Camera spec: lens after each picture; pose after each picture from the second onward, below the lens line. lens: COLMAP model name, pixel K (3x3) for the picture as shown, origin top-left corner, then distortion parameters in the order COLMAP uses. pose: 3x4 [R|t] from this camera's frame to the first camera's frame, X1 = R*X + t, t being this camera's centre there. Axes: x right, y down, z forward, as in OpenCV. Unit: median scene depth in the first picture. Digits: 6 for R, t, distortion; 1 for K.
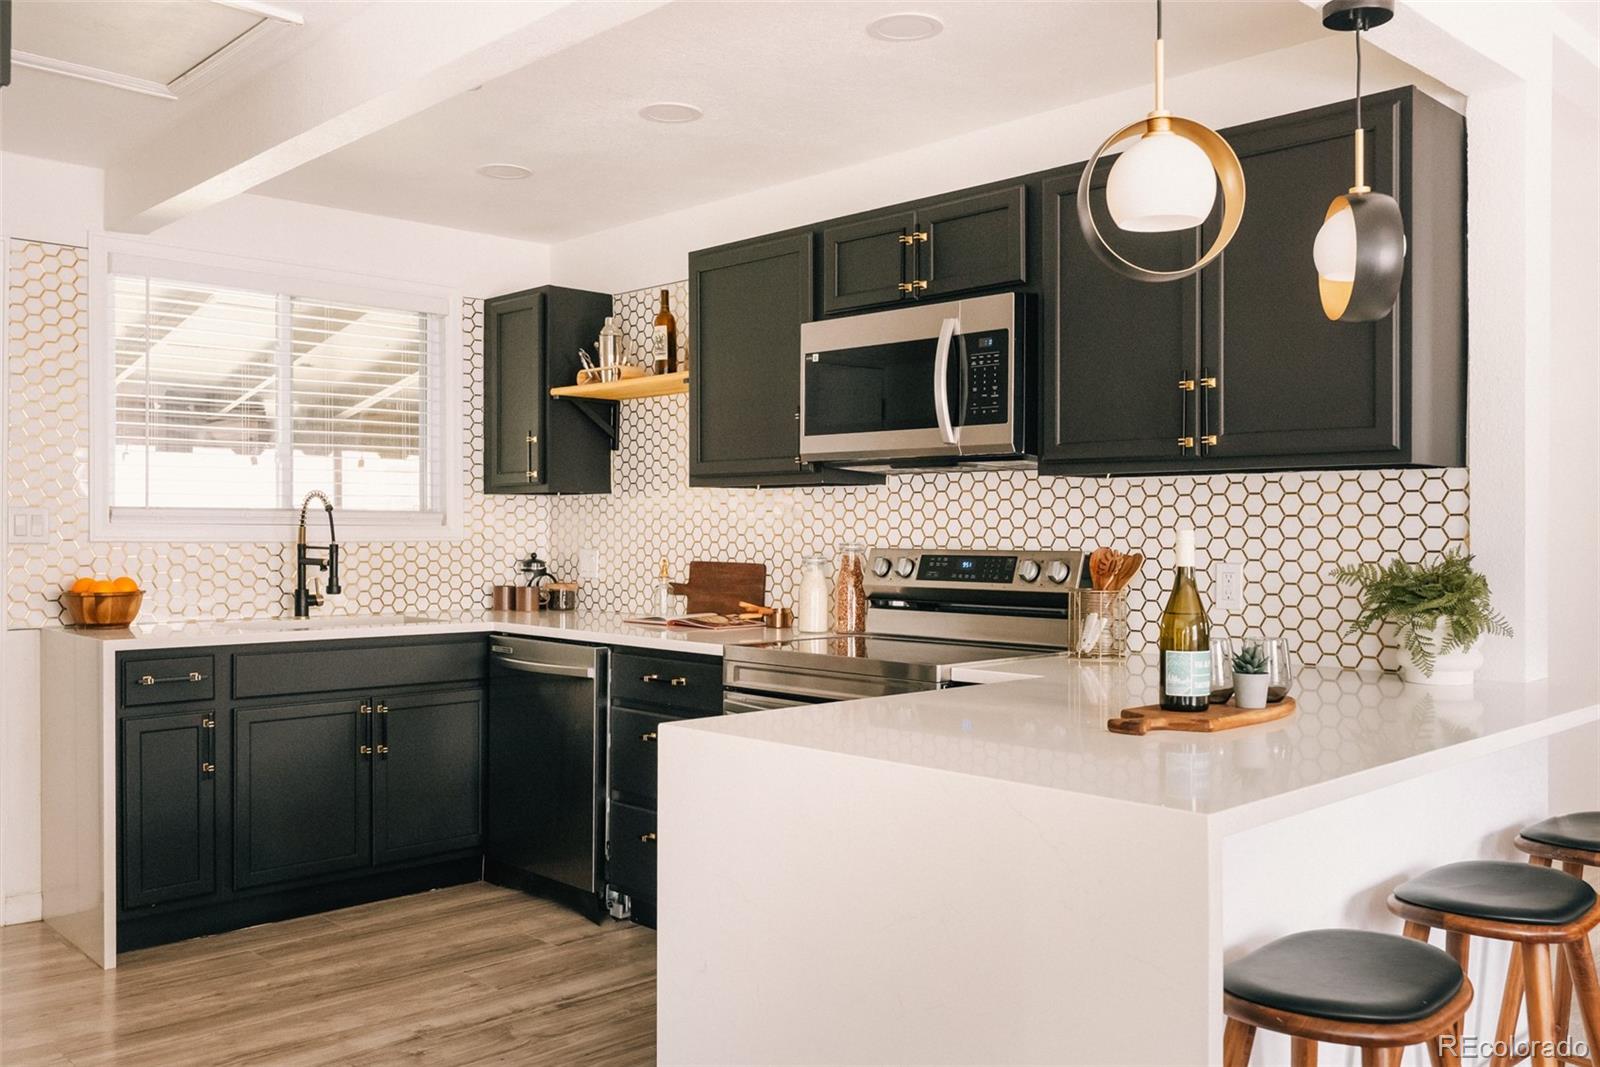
lens RADIAL K [[1327.3, 0, 791.2], [0, 1327.3, 525.9], [0, 0, 1]] dist [-0.018500, -0.003338]
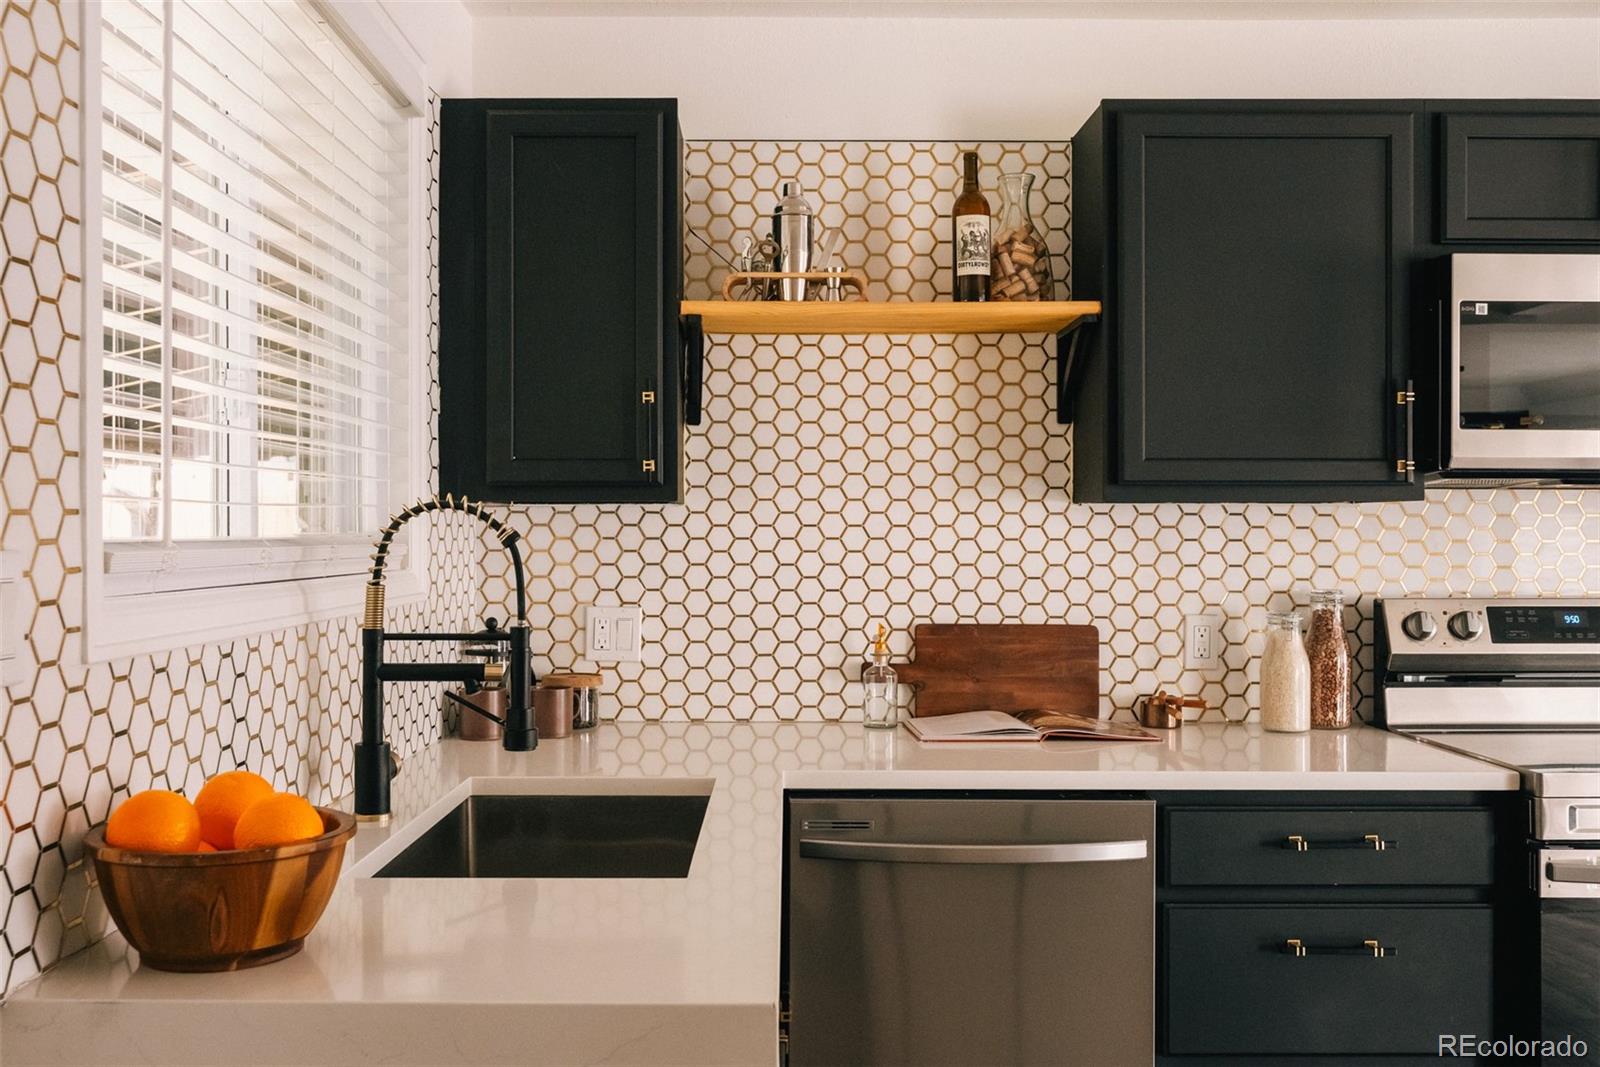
lens RADIAL K [[1469.3, 0, 805.9], [0, 1469.3, 550.4], [0, 0, 1]] dist [-0.012713, 0.000000]
pose [[0.684615, 0.008434, 0.728856, -0.593113], [-0.003269, 0.999959, -0.008501, -0.000241], [-0.728897, 0.003438, 0.684614, 0.605218]]
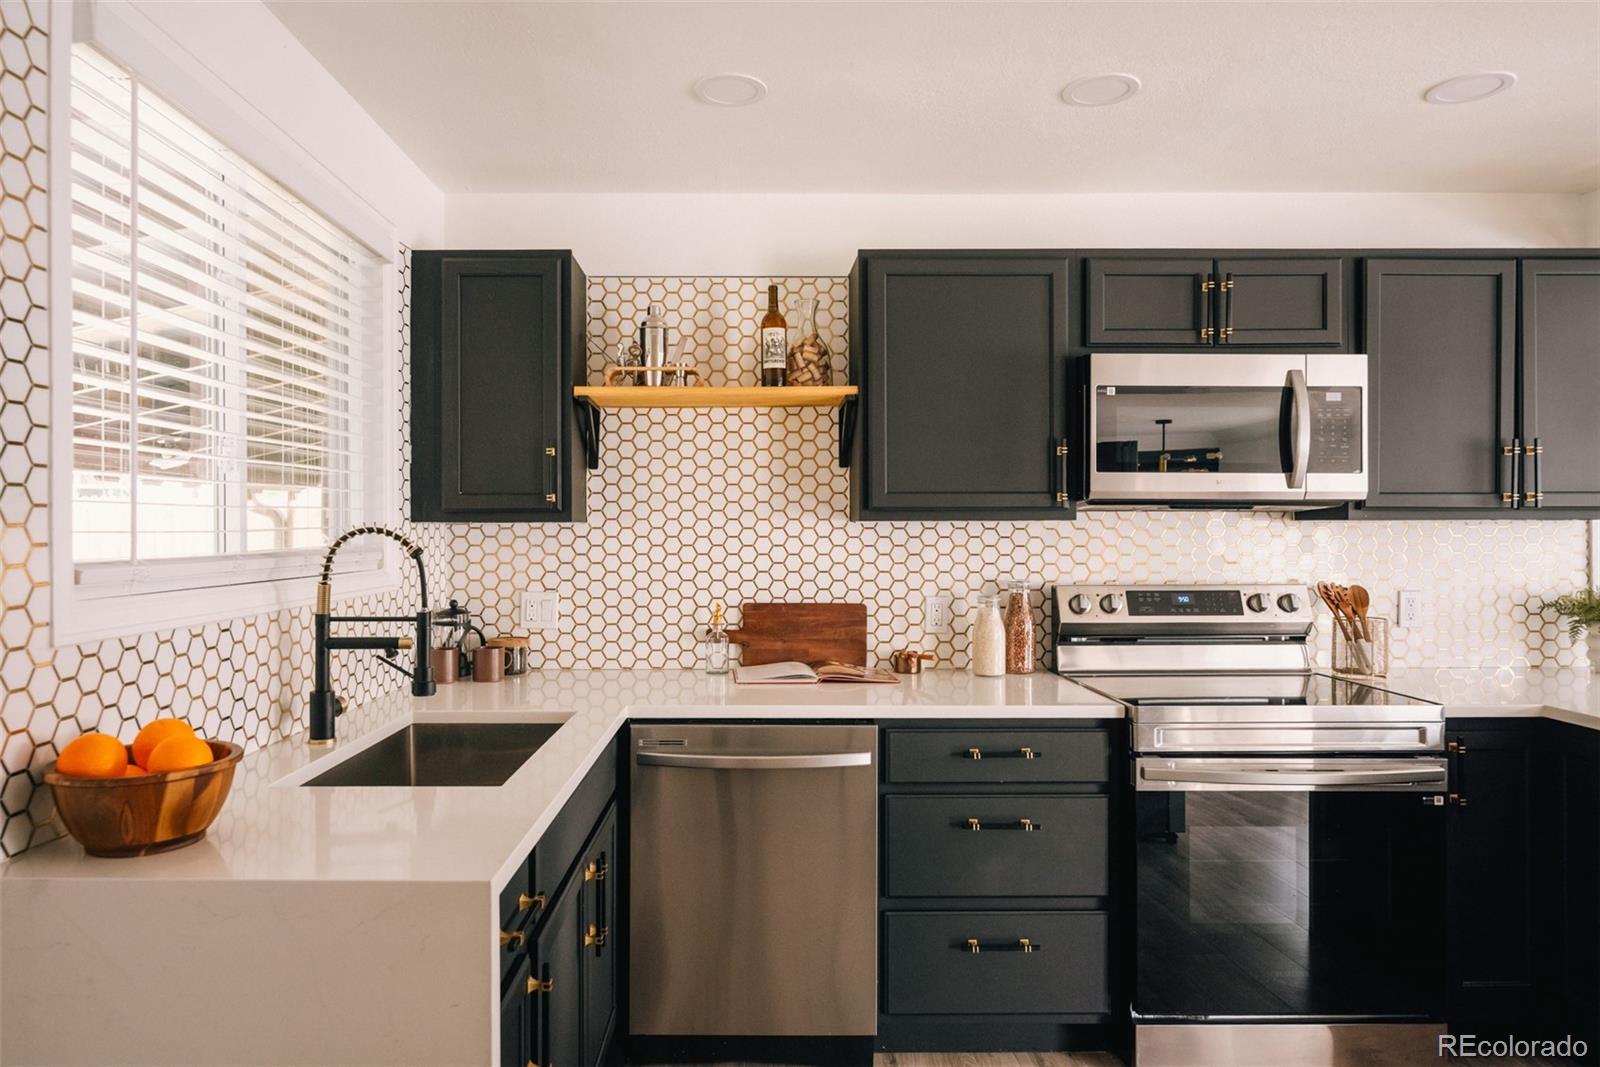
lens RADIAL K [[987.3, 0, 786.4], [0, 987.3, 541.5], [0, 0, 1]] dist [-0.010467, 0.003895]
pose [[0.684139, 0.005053, 0.729334, -0.537843], [-0.000881, 0.999981, -0.006101, -0.009944], [-0.729351, 0.003531, 0.684131, 0.550354]]
